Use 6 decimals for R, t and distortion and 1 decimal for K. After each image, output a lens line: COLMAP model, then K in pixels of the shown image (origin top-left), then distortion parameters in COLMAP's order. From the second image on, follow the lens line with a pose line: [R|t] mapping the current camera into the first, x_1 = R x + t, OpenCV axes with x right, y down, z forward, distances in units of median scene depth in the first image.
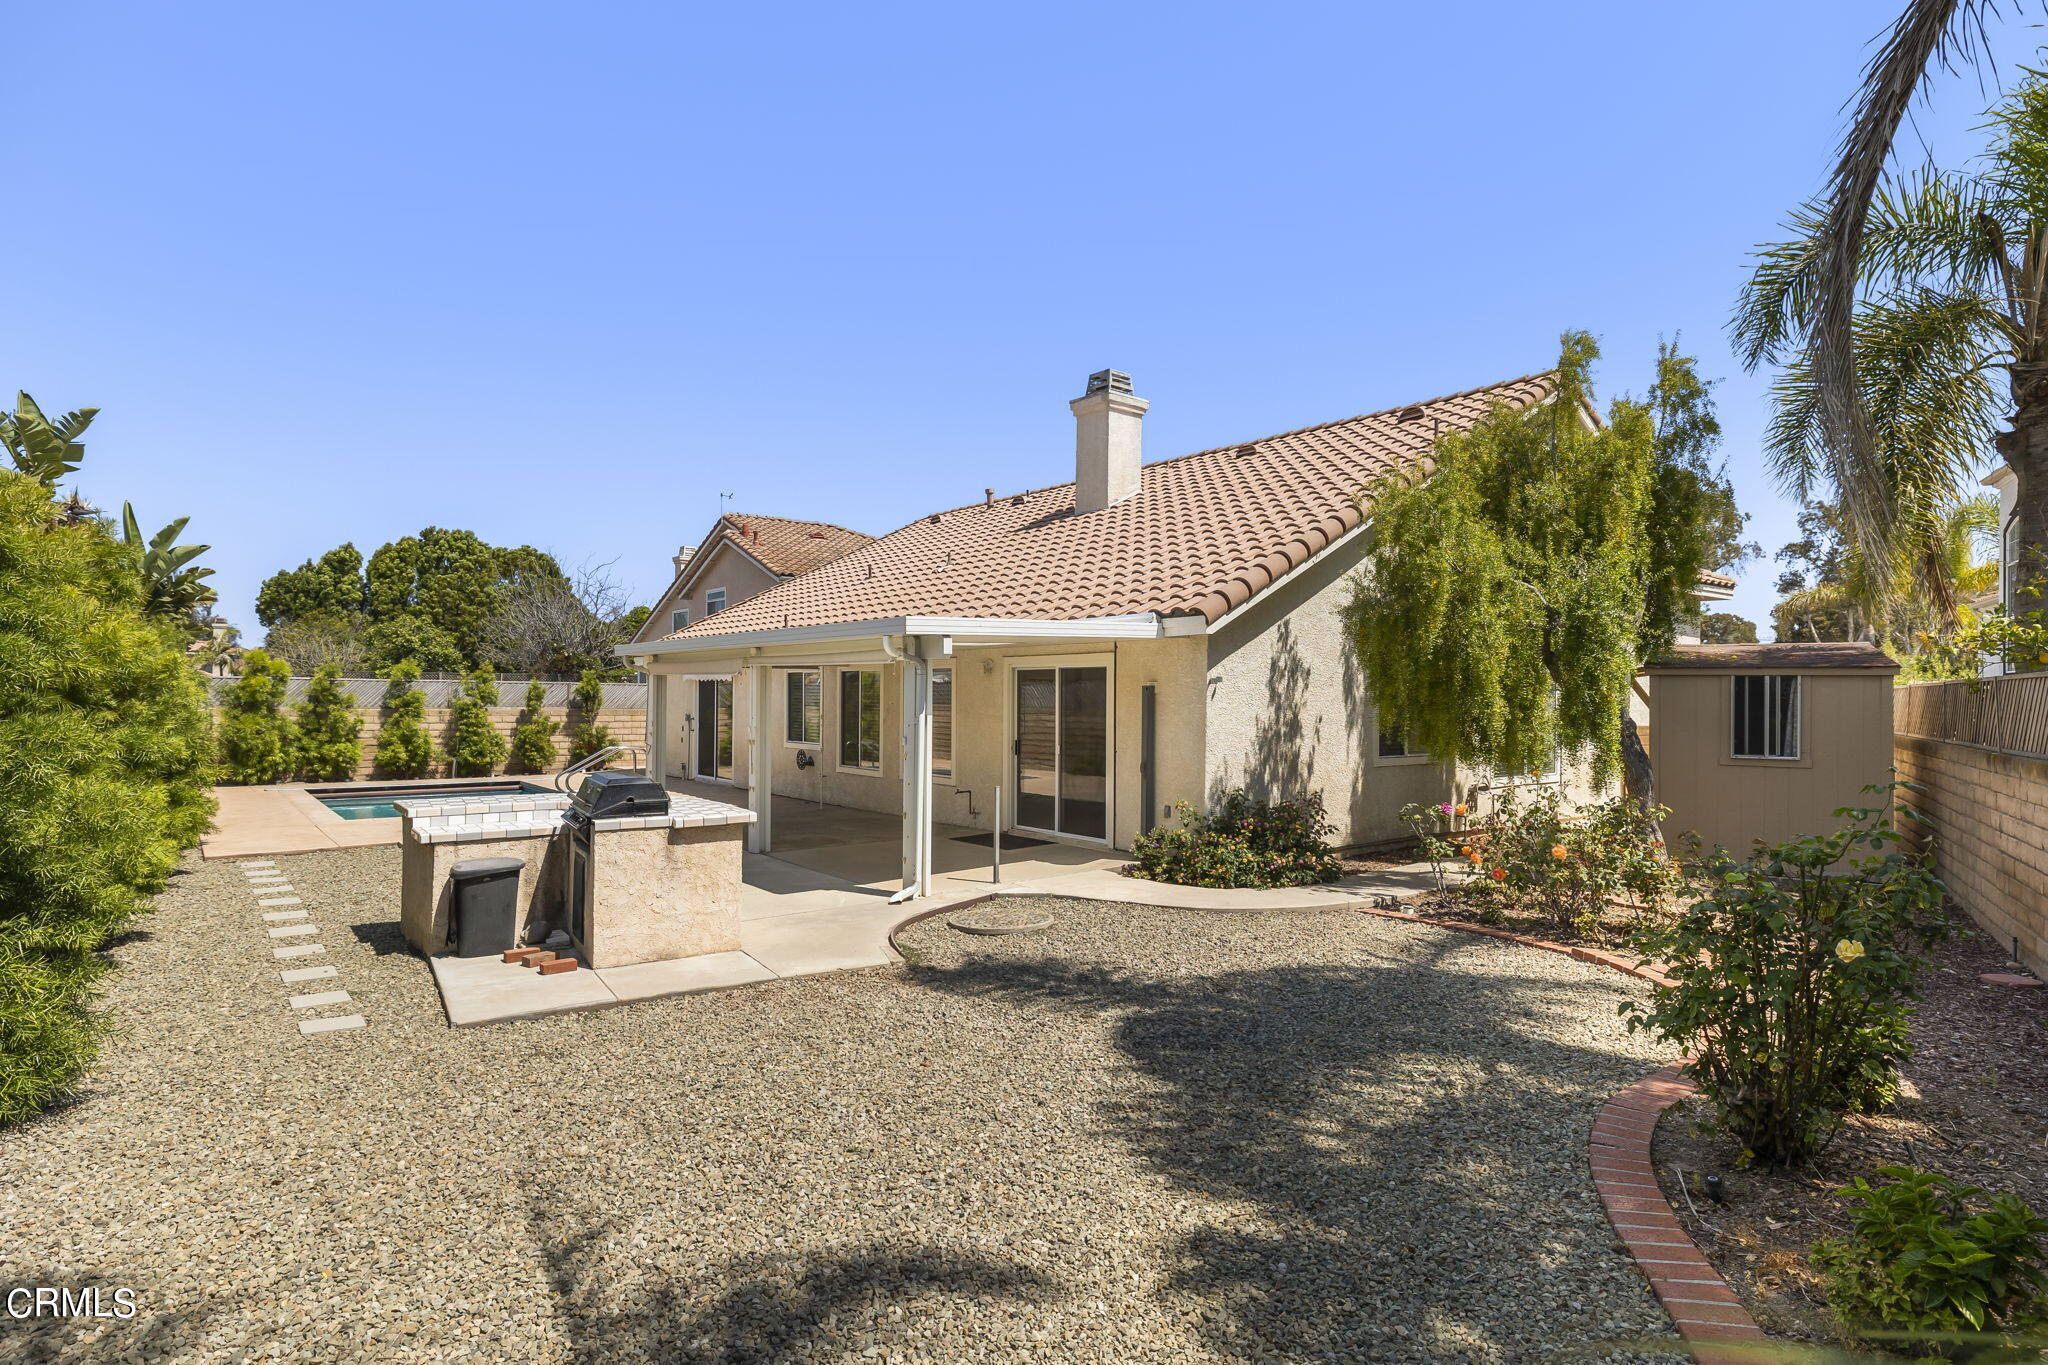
lens RADIAL K [[1070.7, 0, 1025.0], [0, 1070.7, 673.5], [0, 0, 1]] dist [0.000995, 0.000572]
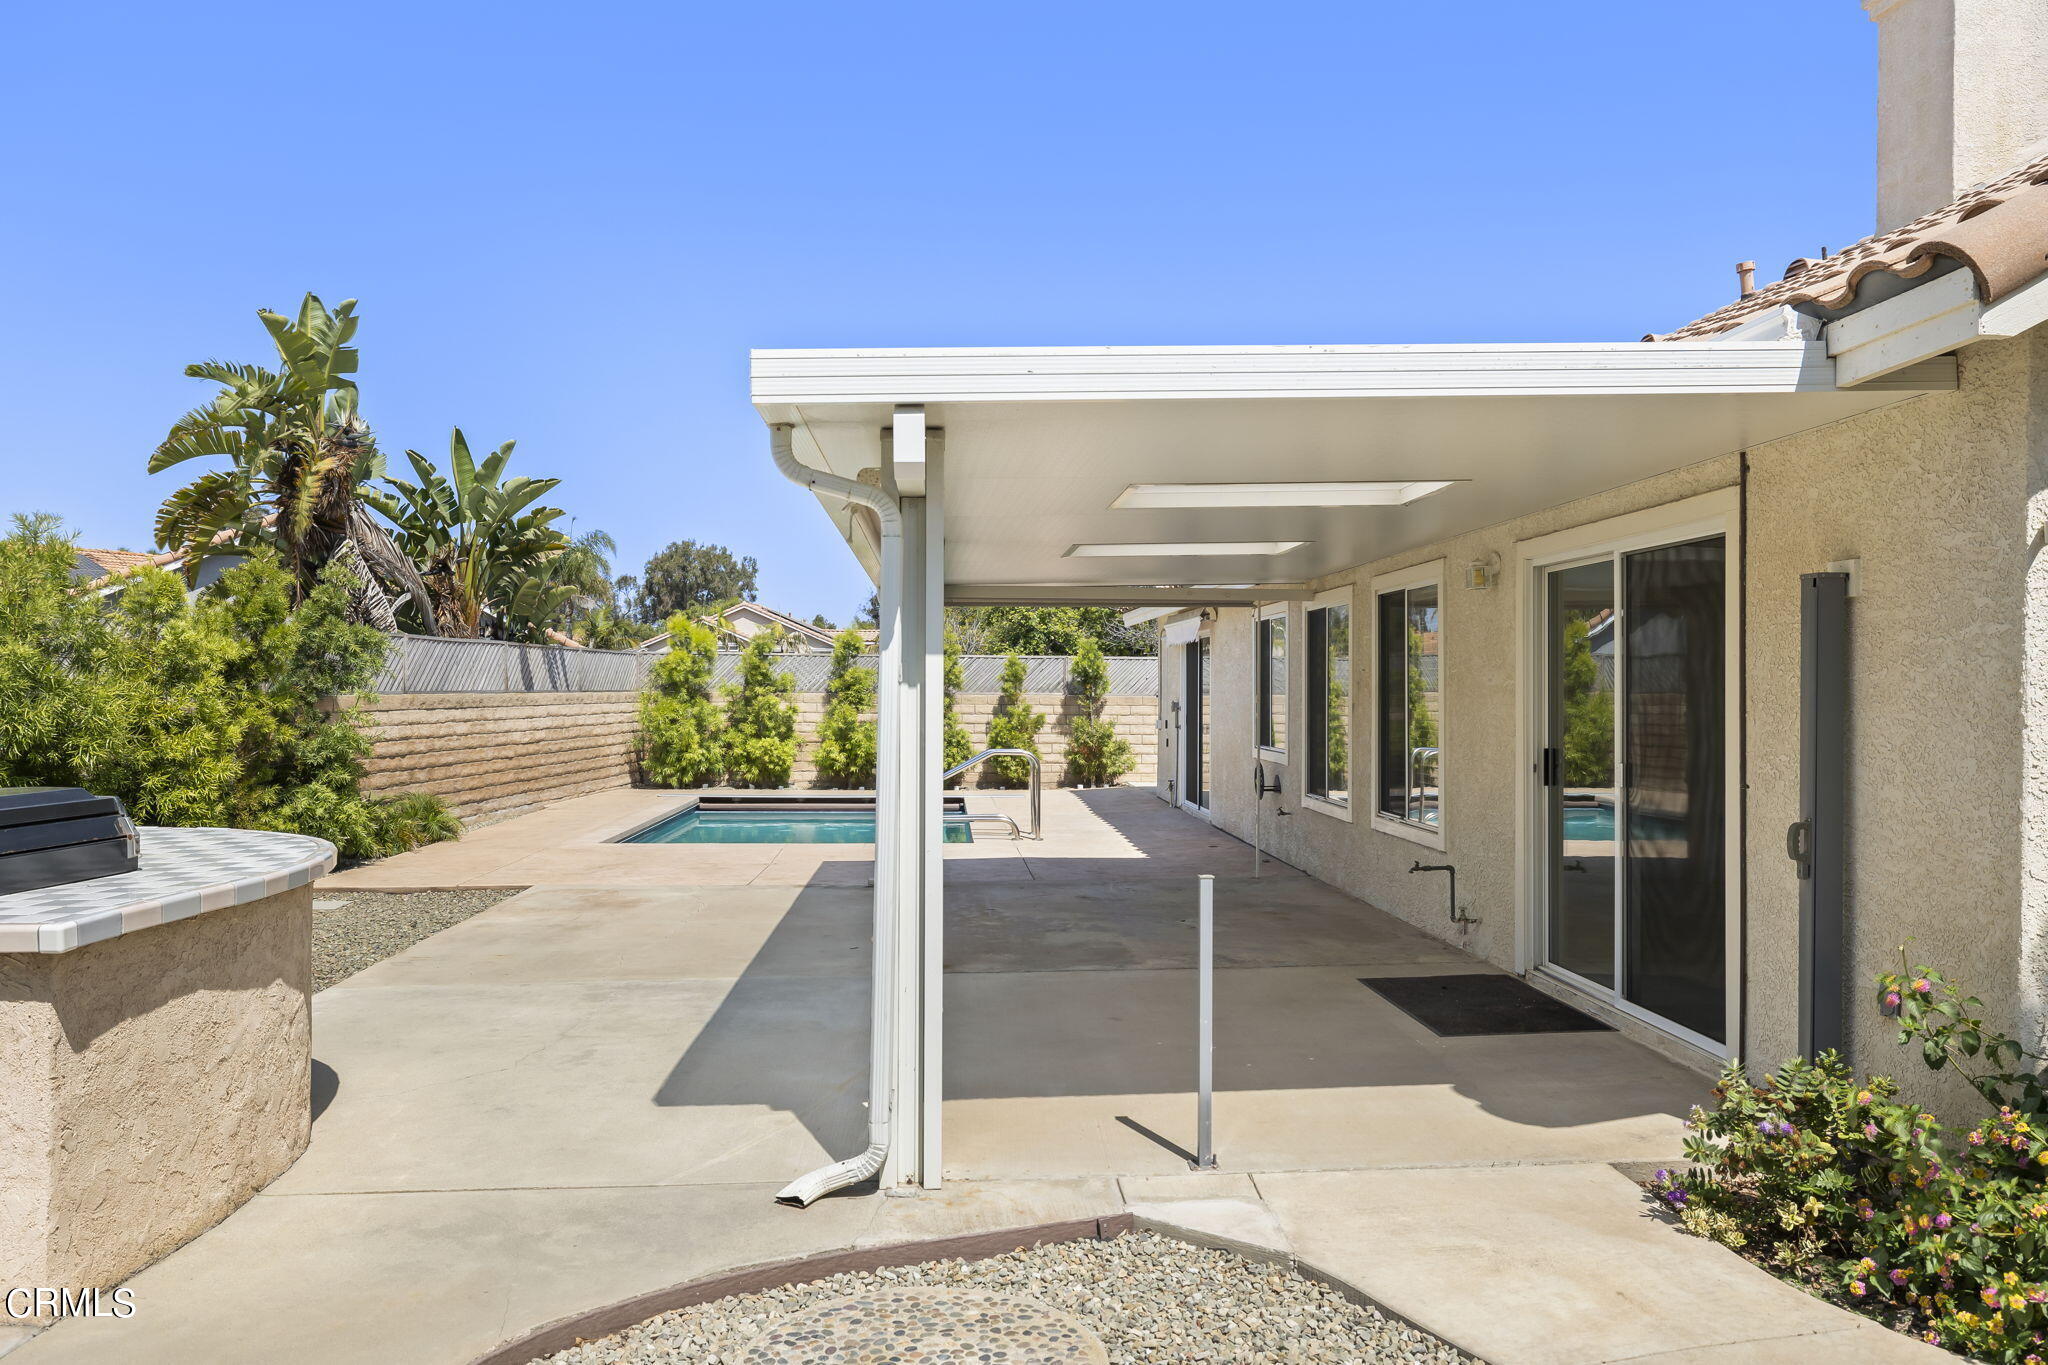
lens RADIAL K [[1407.1, 0, 1020.8], [0, 1407.1, 678.6], [0, 0, 1]] dist [-0.001989, 0.002622]
pose [[0.812292, -0.006574, -0.583213, 0.139393], [0.012226, 0.999909, 0.005758, 0.030832], [0.583122, -0.011808, 0.812299, 0.464853]]
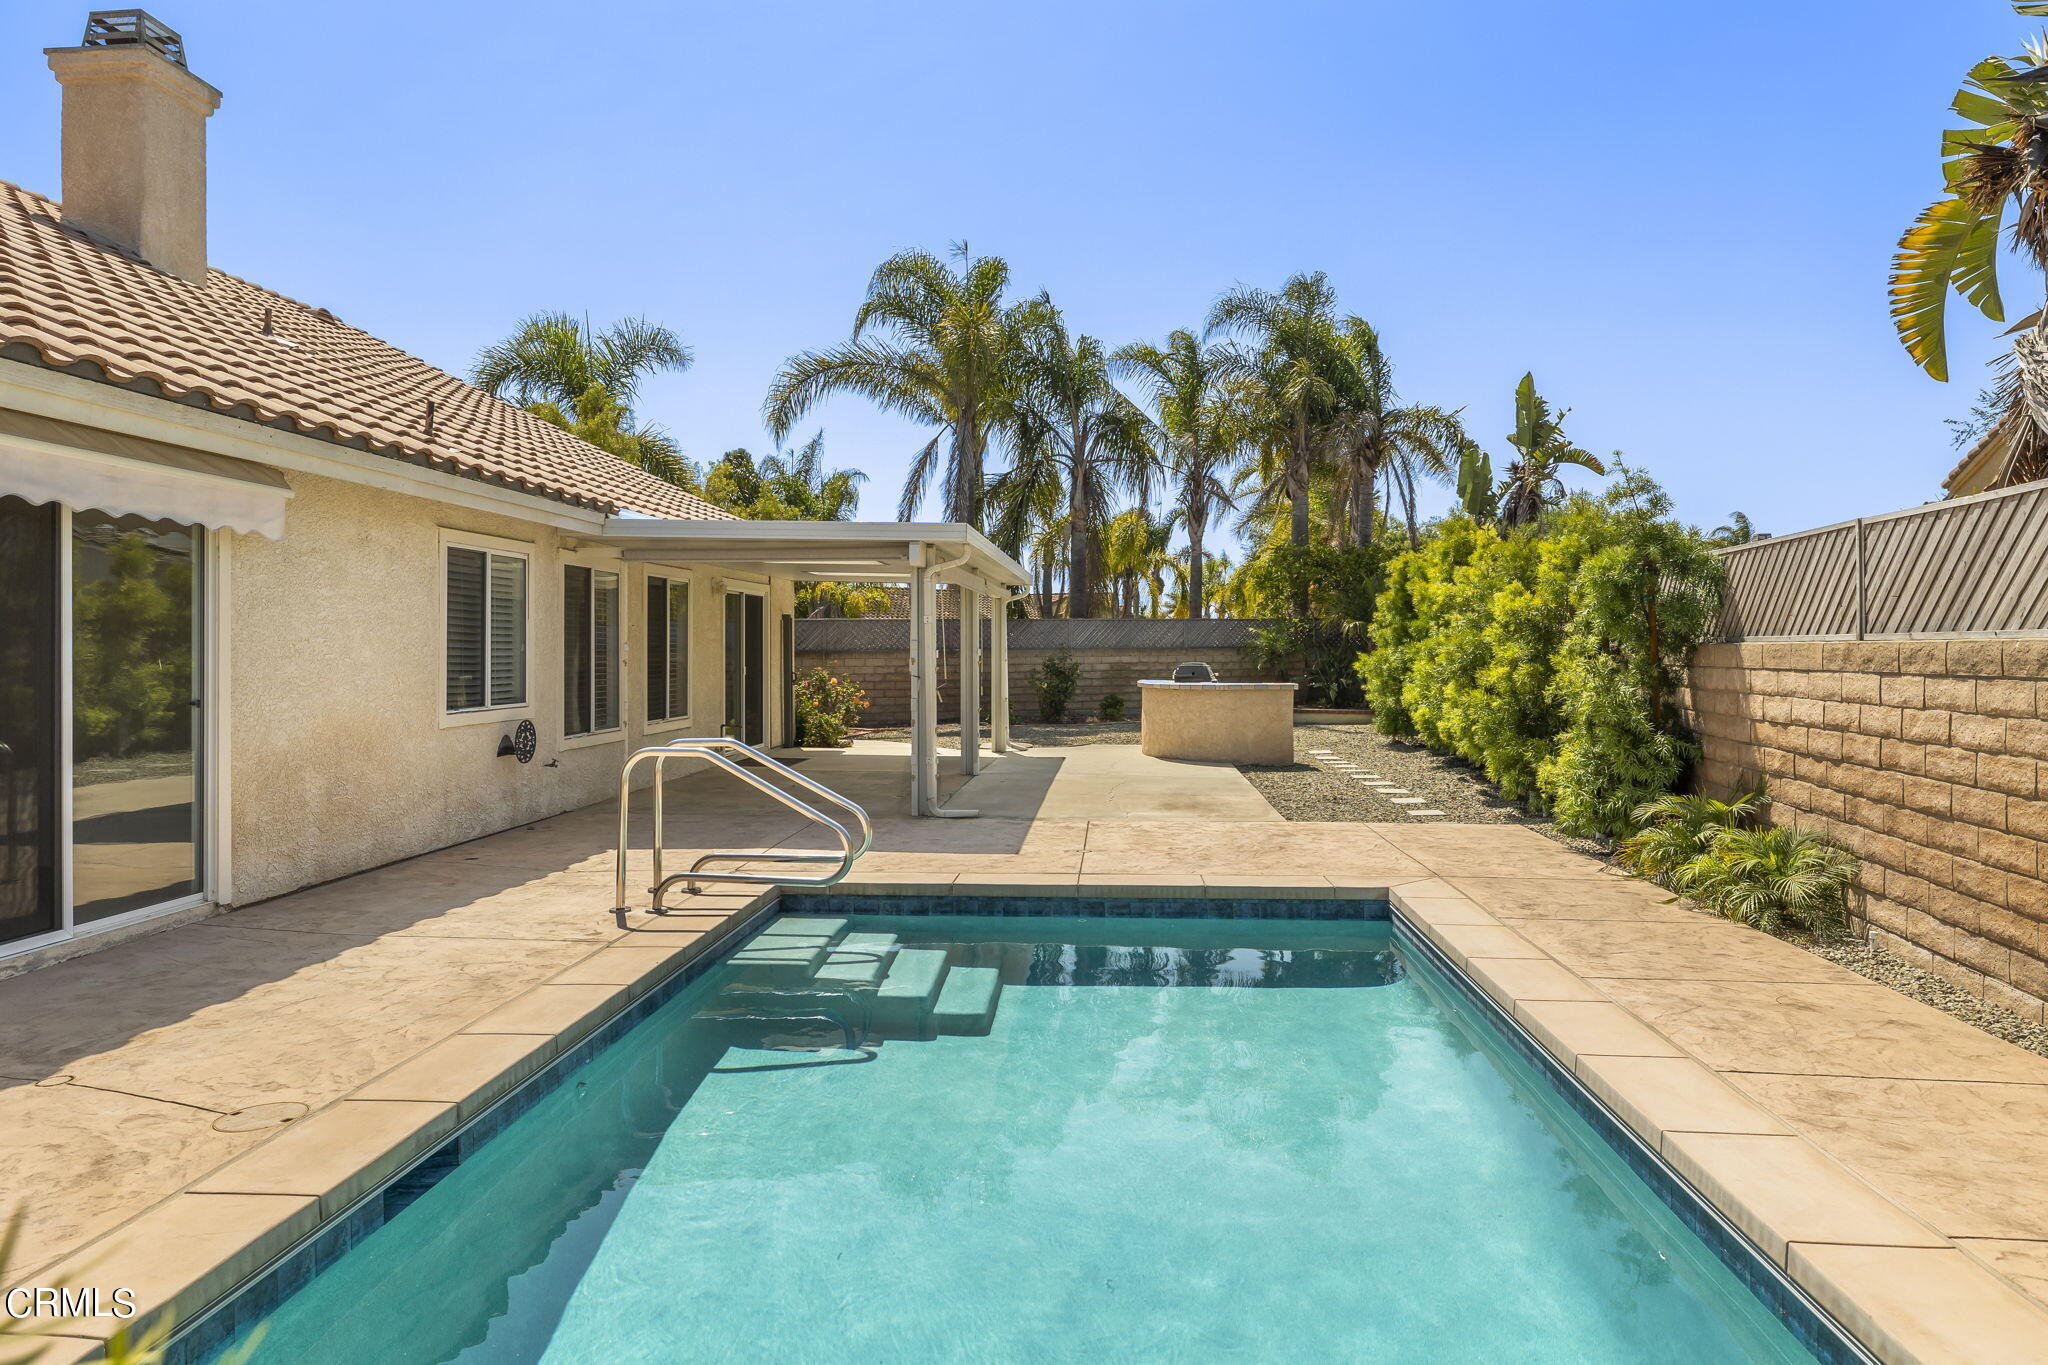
lens RADIAL K [[1266.3, 0, 1022.3], [0, 1266.3, 642.5], [0, 0, 1]] dist [-0.005600, 0.002554]
pose [[-0.731380, 0.001496, 0.681969, -0.968302], [-0.012846, 0.999790, -0.015970, 0.055782], [-0.681849, -0.020441, -0.731207, 1.631058]]
